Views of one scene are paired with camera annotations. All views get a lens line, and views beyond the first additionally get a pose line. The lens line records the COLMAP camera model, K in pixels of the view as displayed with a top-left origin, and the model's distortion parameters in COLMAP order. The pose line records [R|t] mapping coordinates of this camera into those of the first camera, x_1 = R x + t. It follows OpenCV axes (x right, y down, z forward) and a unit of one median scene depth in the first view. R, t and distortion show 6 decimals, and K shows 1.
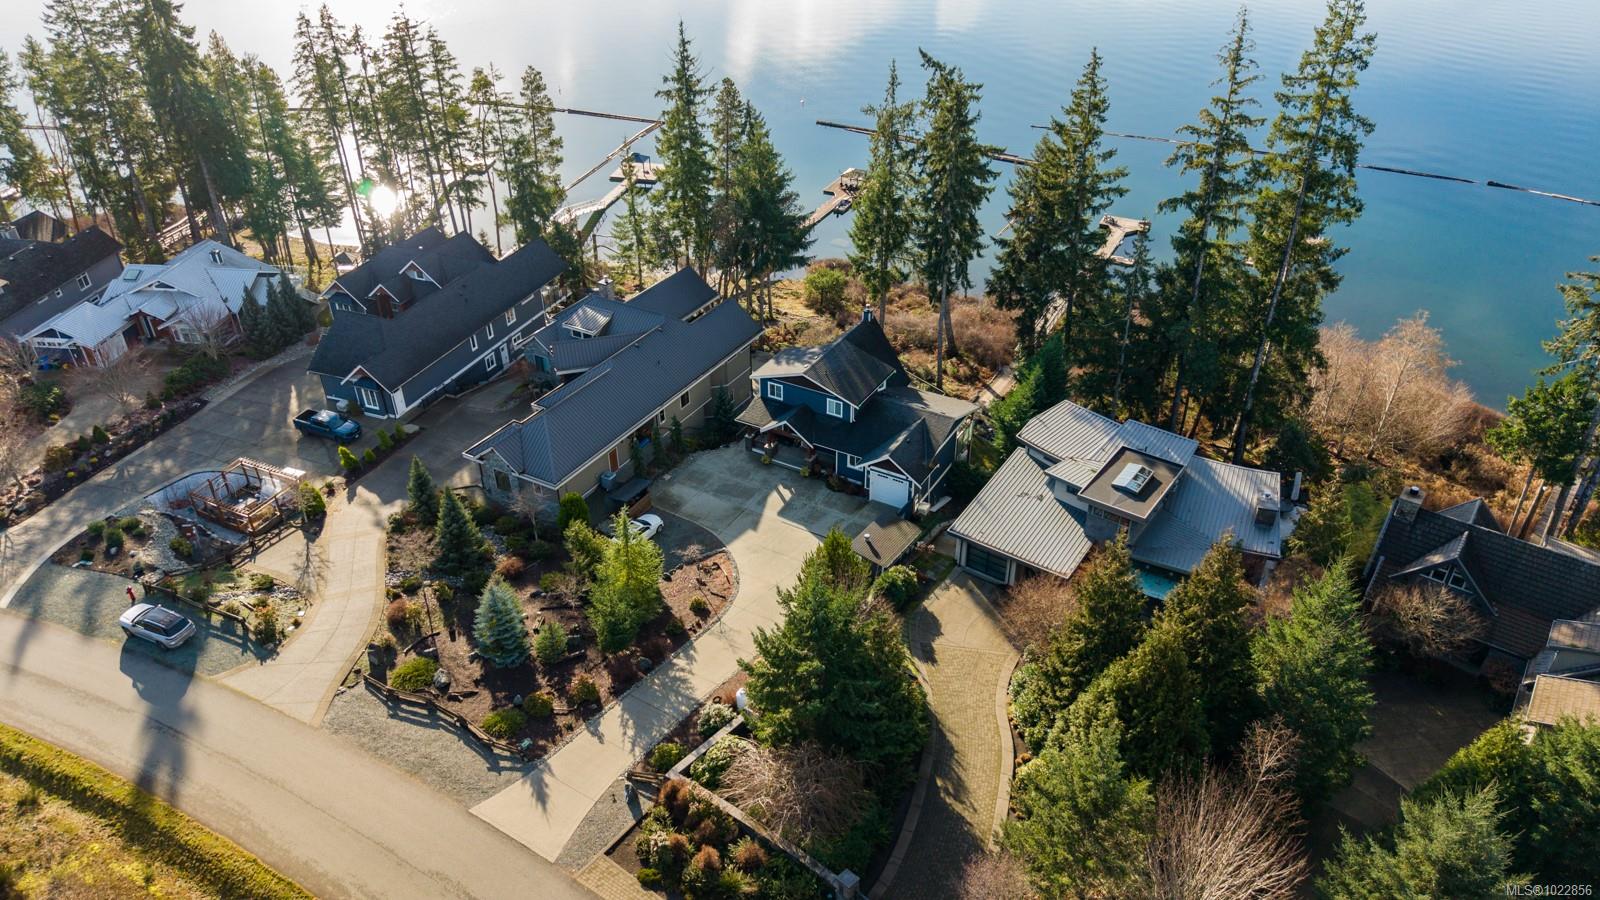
lens RADIAL K [[1074.0, 0, 793.7], [0, 1074.0, 459.2], [0, 0, 1]] dist [0.009502, -0.007063]
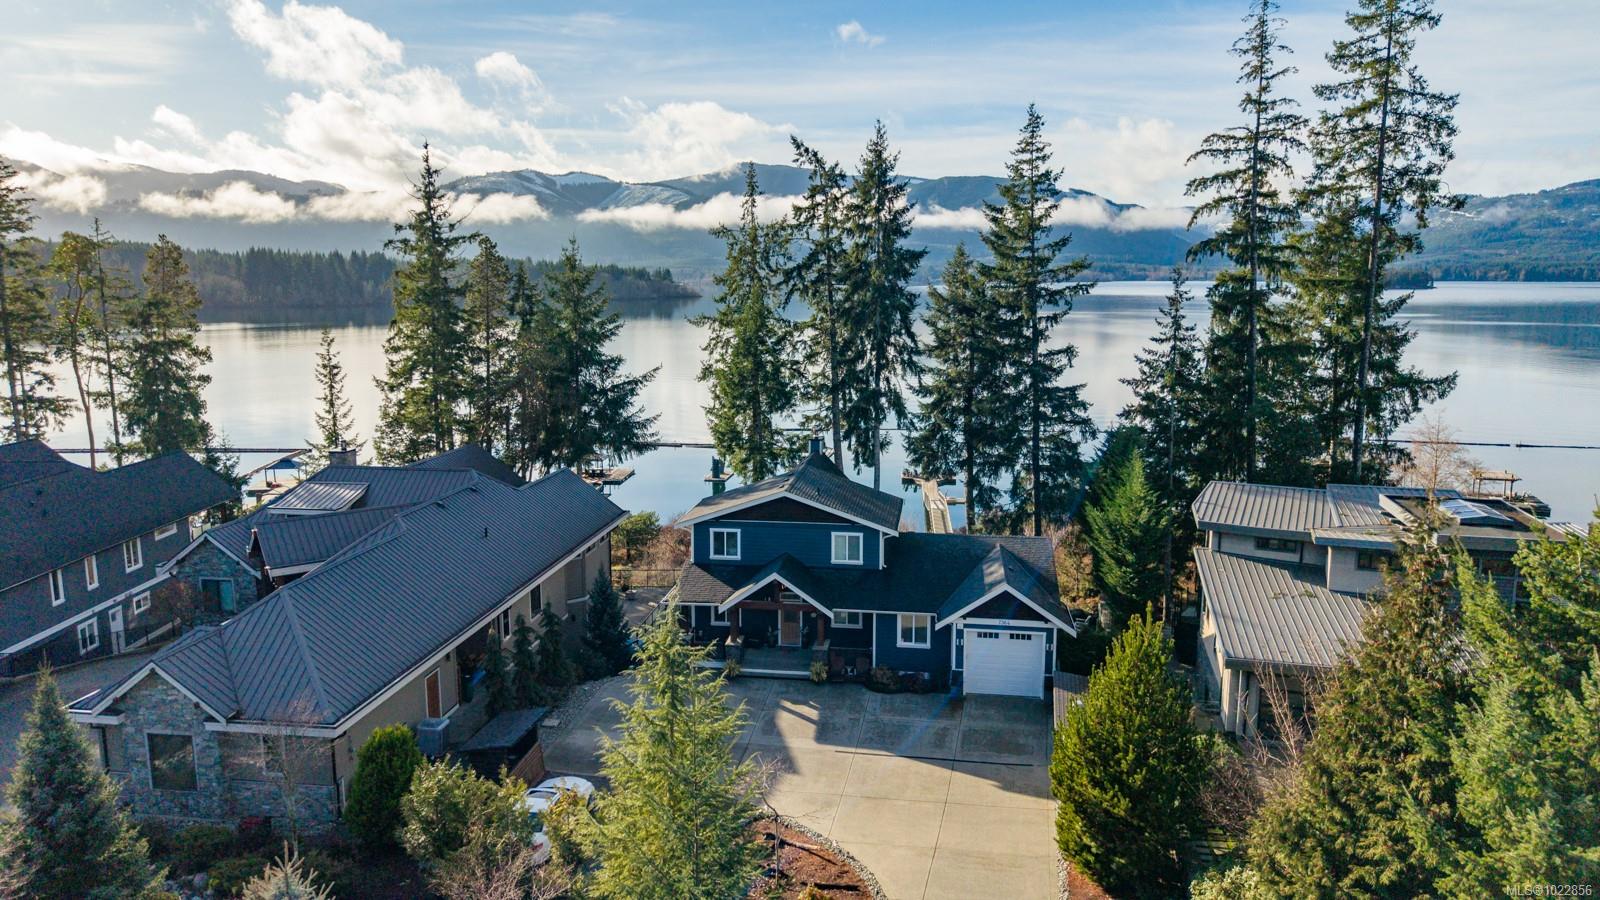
lens RADIAL K [[1074.0, 0, 790.8], [0, 1074.0, 449.5], [0, 0, 1]] dist [0.009502, -0.007063]
pose [[0.929662, -0.051141, 0.364846, -0.176789], [0.197970, 0.904535, -0.377657, 0.102487], [-0.310702, 0.423321, 0.851037, 0.486688]]
